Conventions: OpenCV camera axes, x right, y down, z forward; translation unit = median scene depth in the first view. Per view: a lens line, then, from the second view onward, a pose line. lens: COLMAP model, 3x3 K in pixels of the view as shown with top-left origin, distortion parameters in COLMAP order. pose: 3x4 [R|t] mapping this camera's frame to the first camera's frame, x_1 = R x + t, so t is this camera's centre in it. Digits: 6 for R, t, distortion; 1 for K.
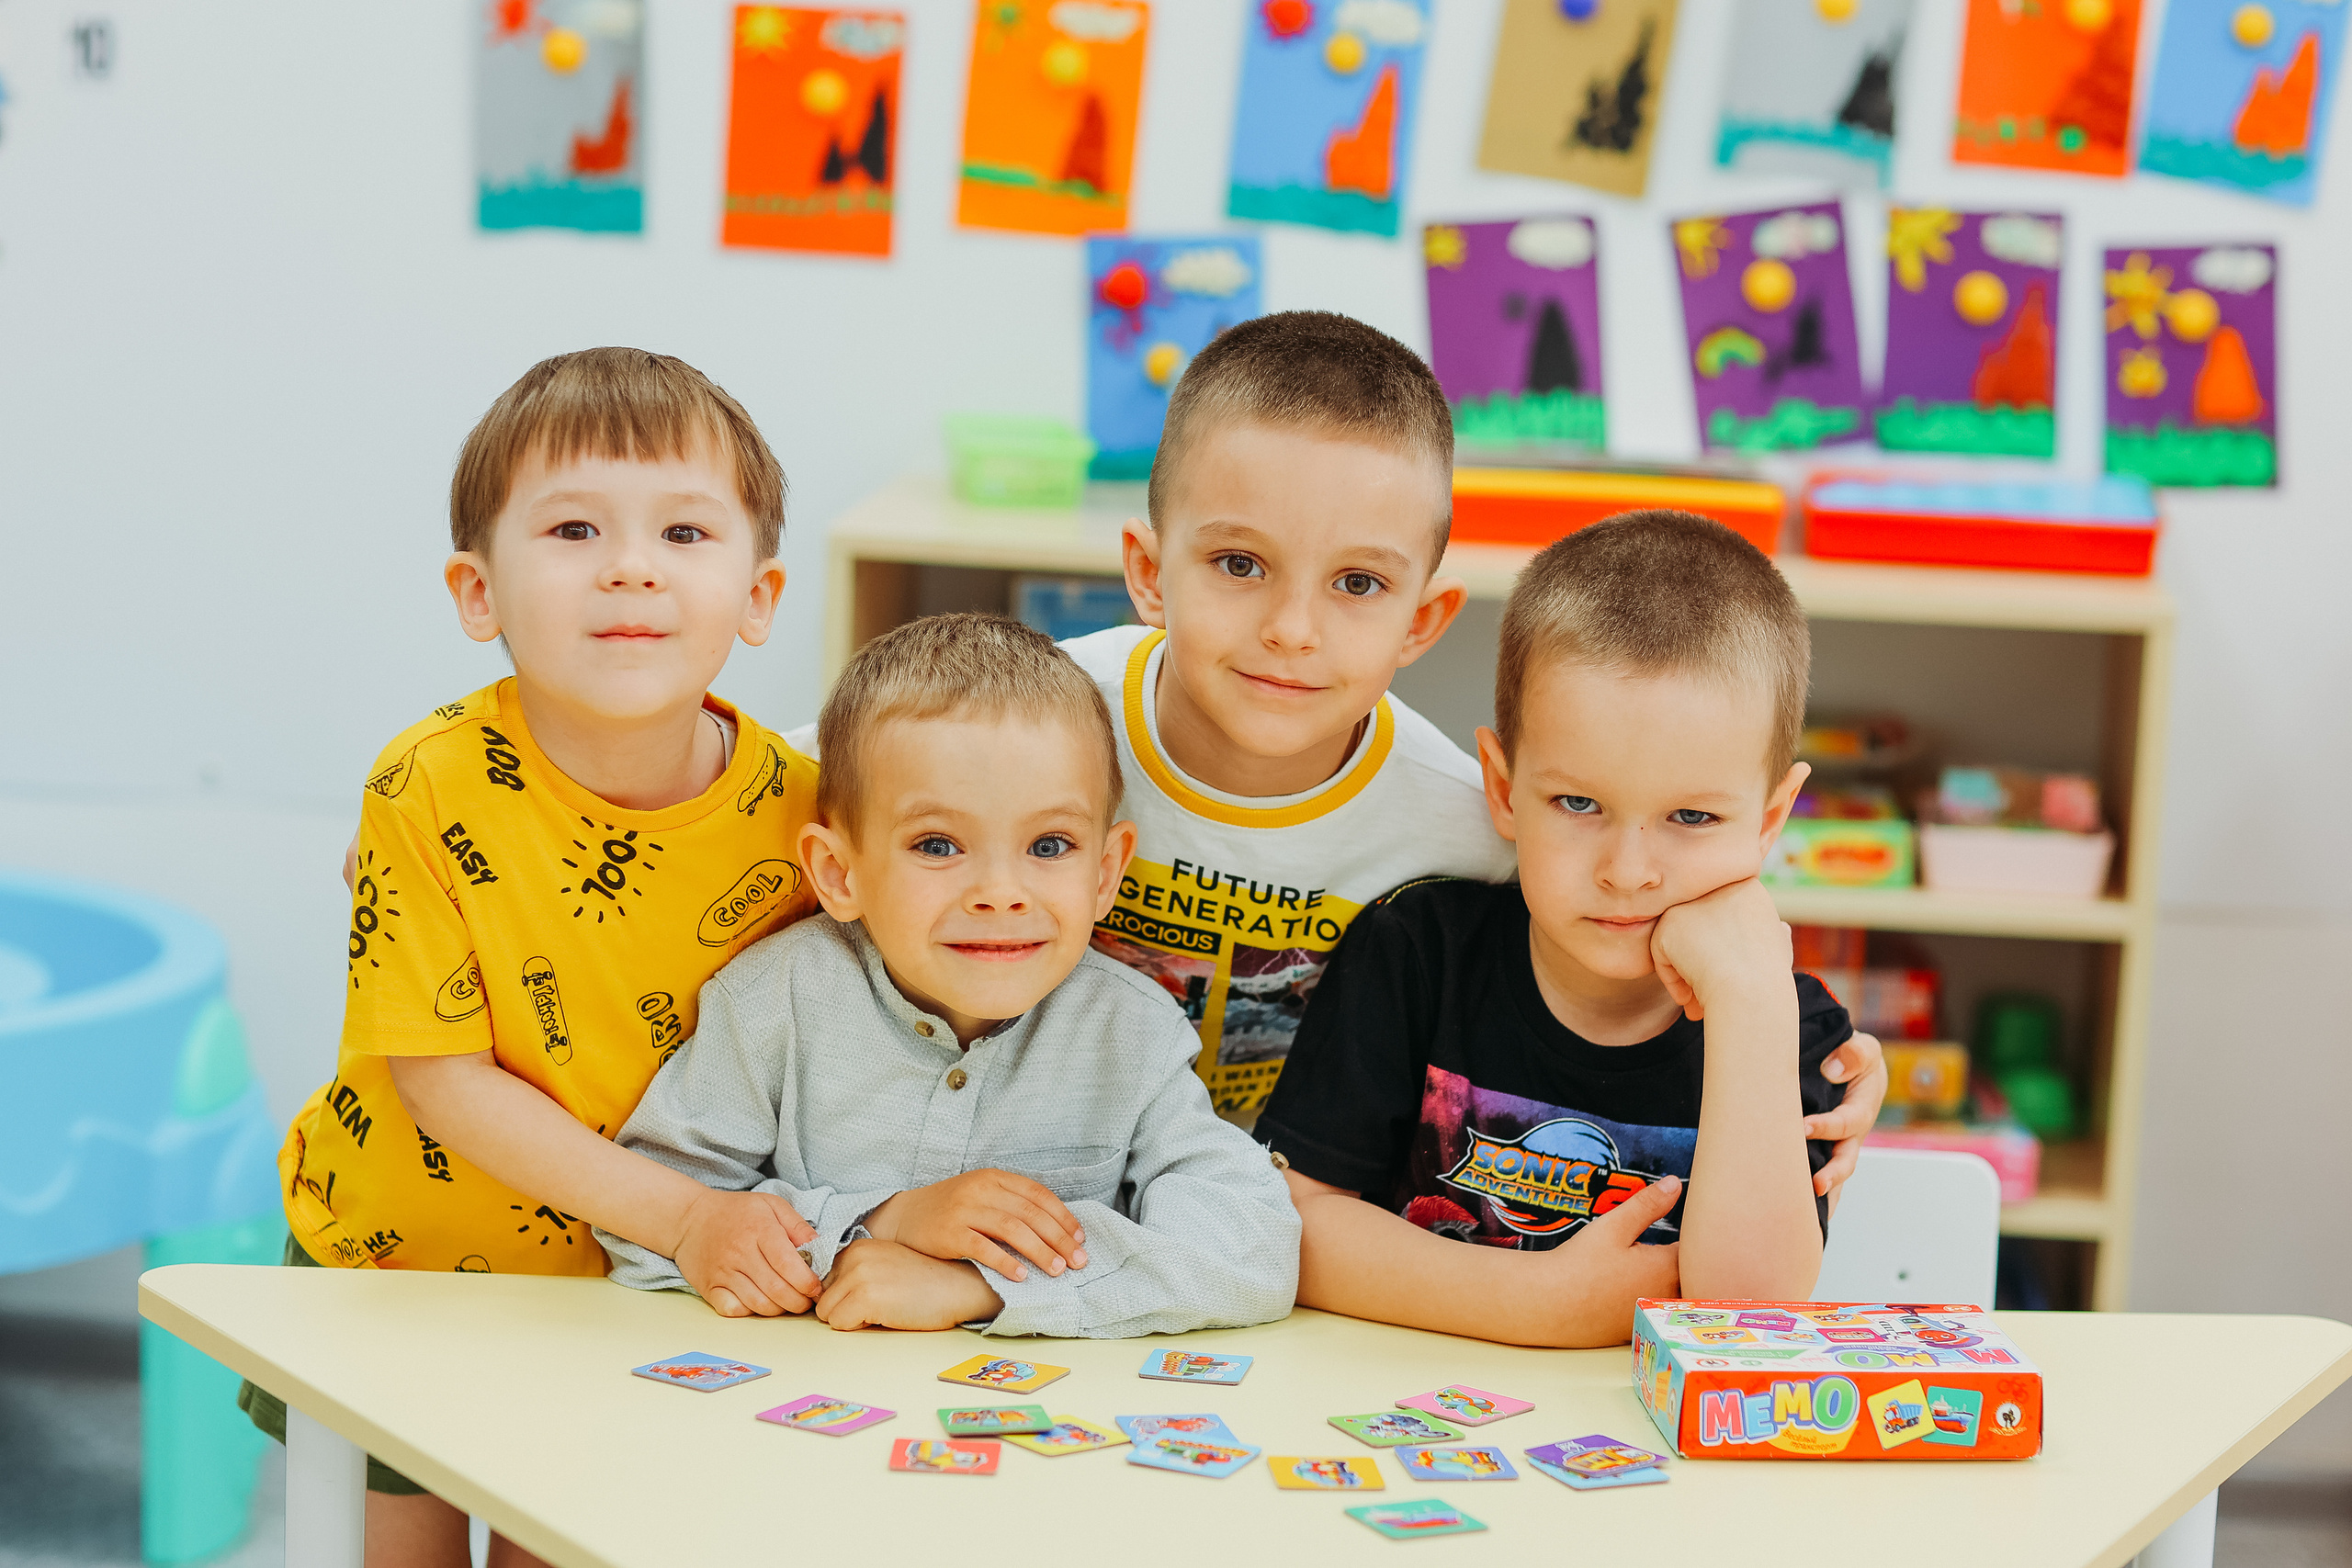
lens RADIAL K [[5799.9, 0, 1164.4], [0, 5799.9, 779.8], [0, 0, 1]] dist [-0.173147, 0.000000]
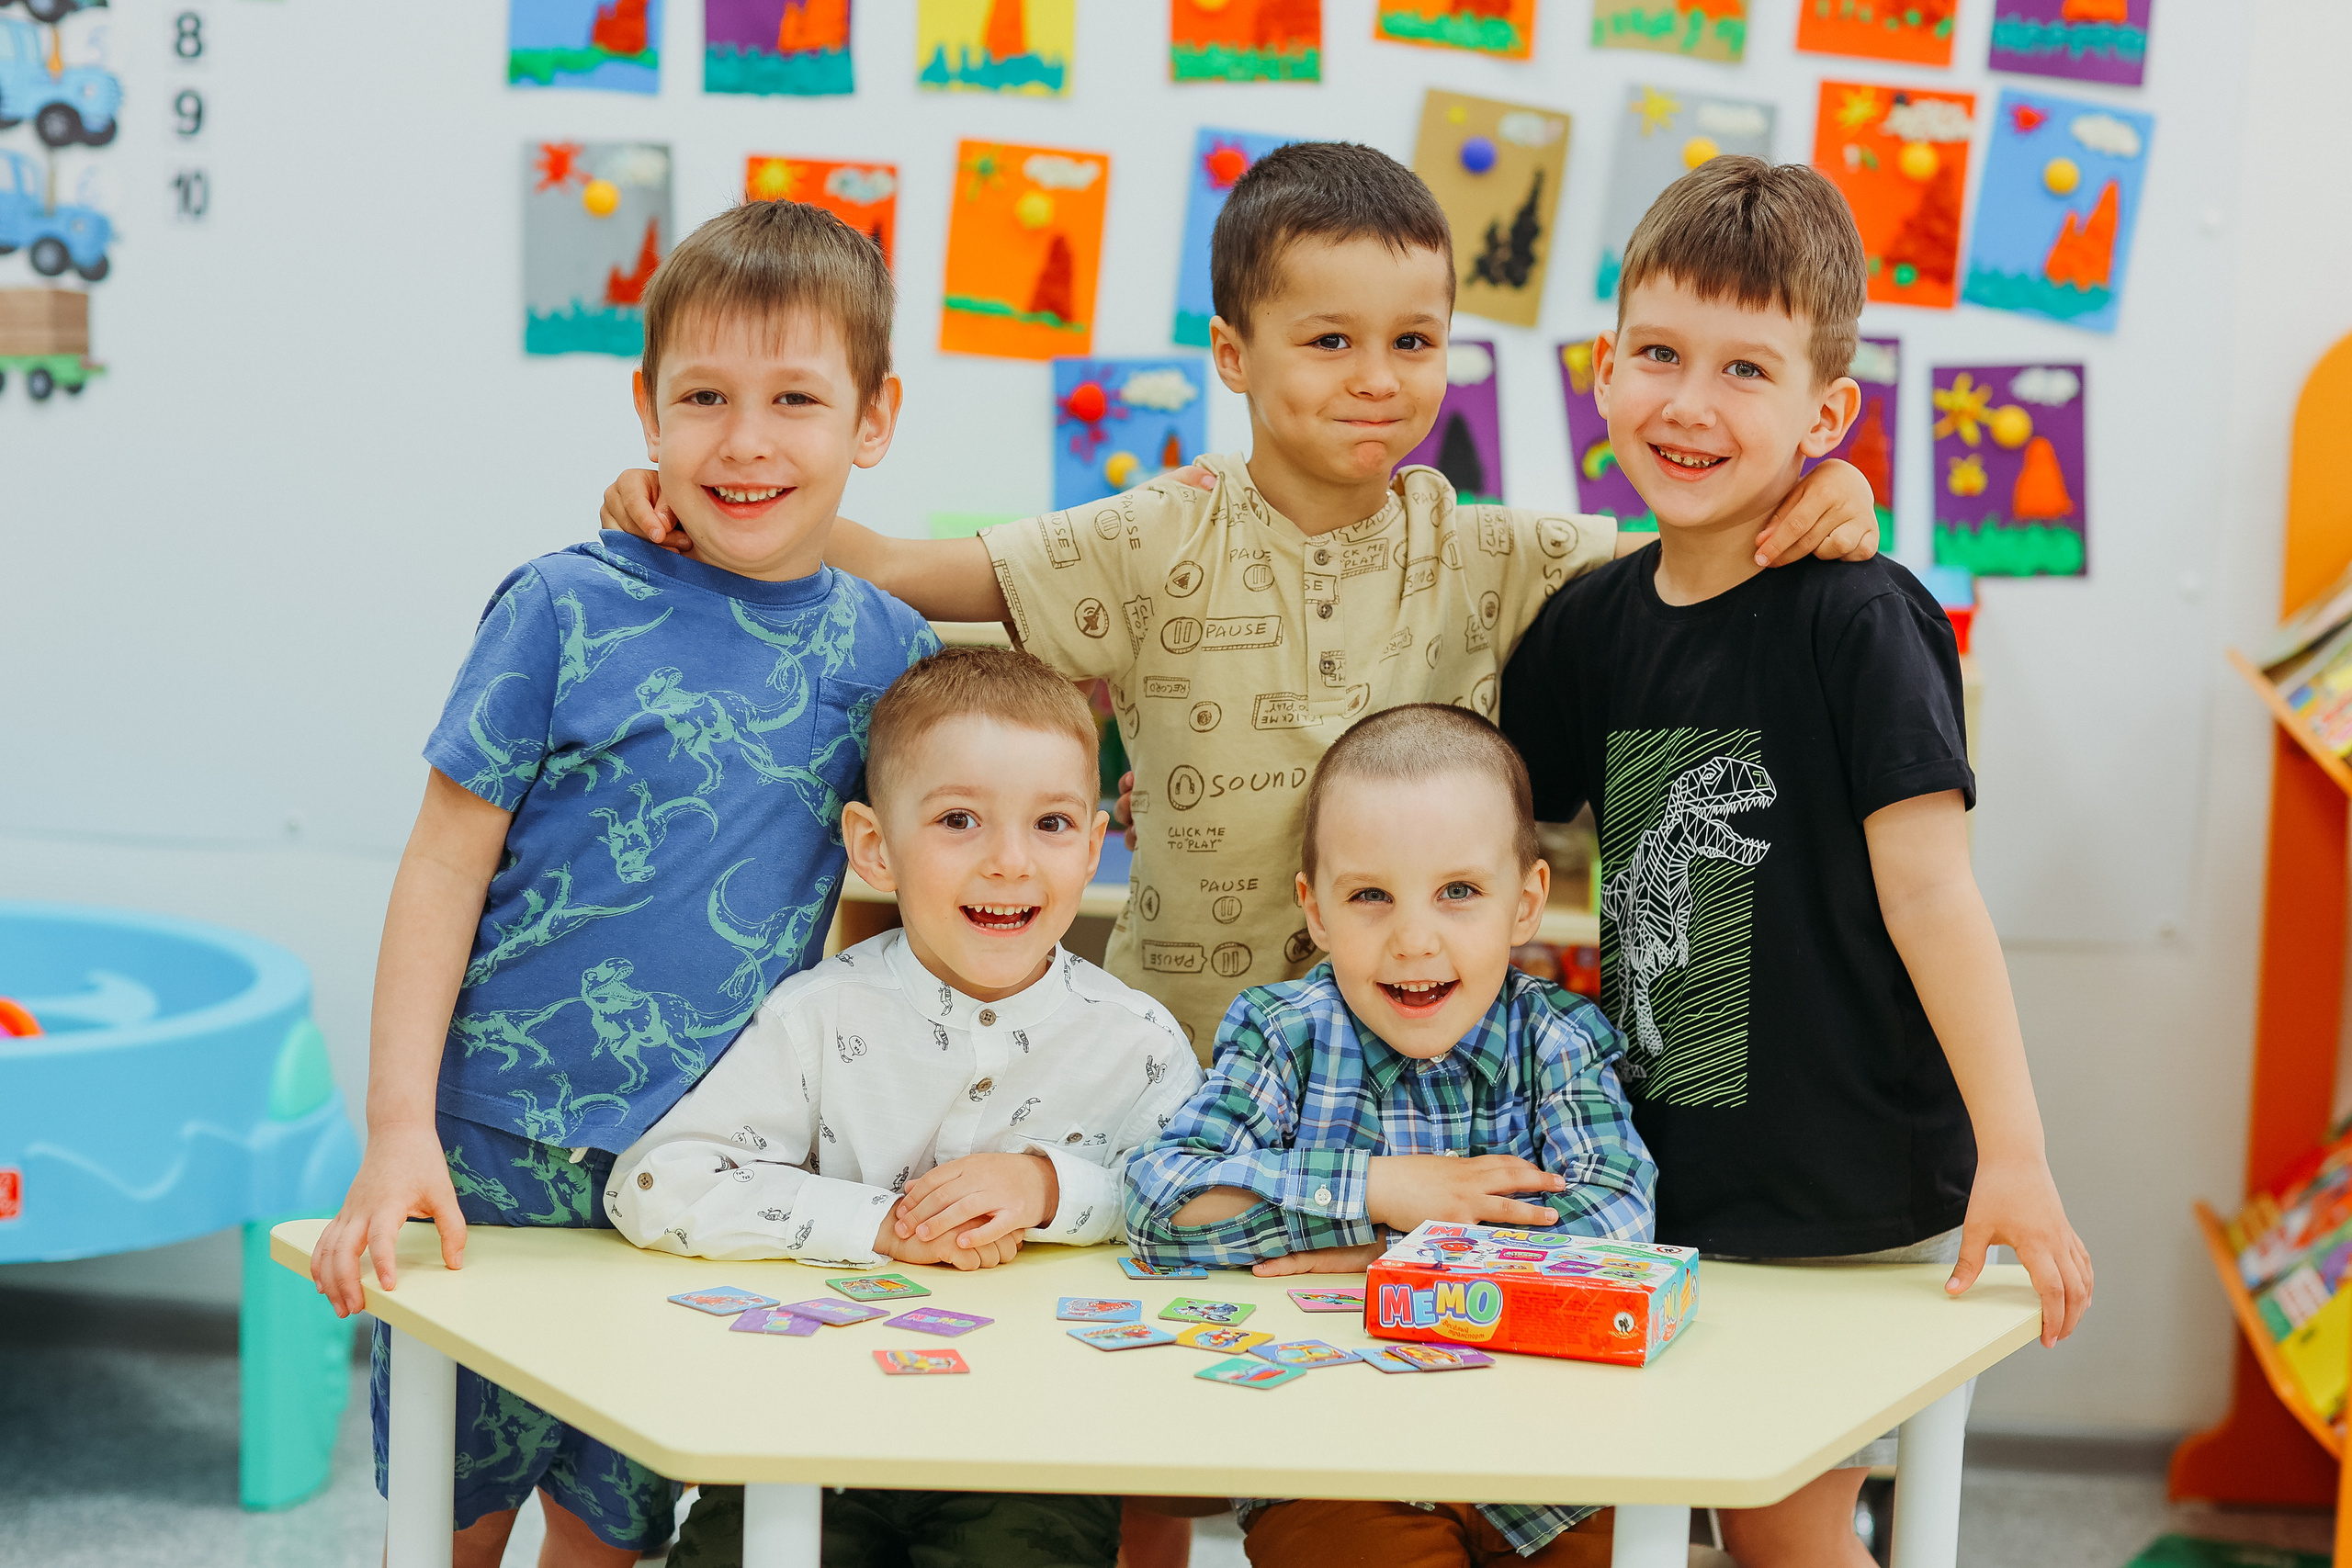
lens RADIAL K [[5799.9, 0, 1192.0], [0, 5799.9, 791.7], [0, 0, 1]] dist [-0.173147, 0.000000]
pose [[0.999981, -0.000963, 0.006115, 0.007037], [0.001008, 0.999972, -0.007358, 0.001090], [-0.006108, 0.007364, 0.999954, -0.157114]]
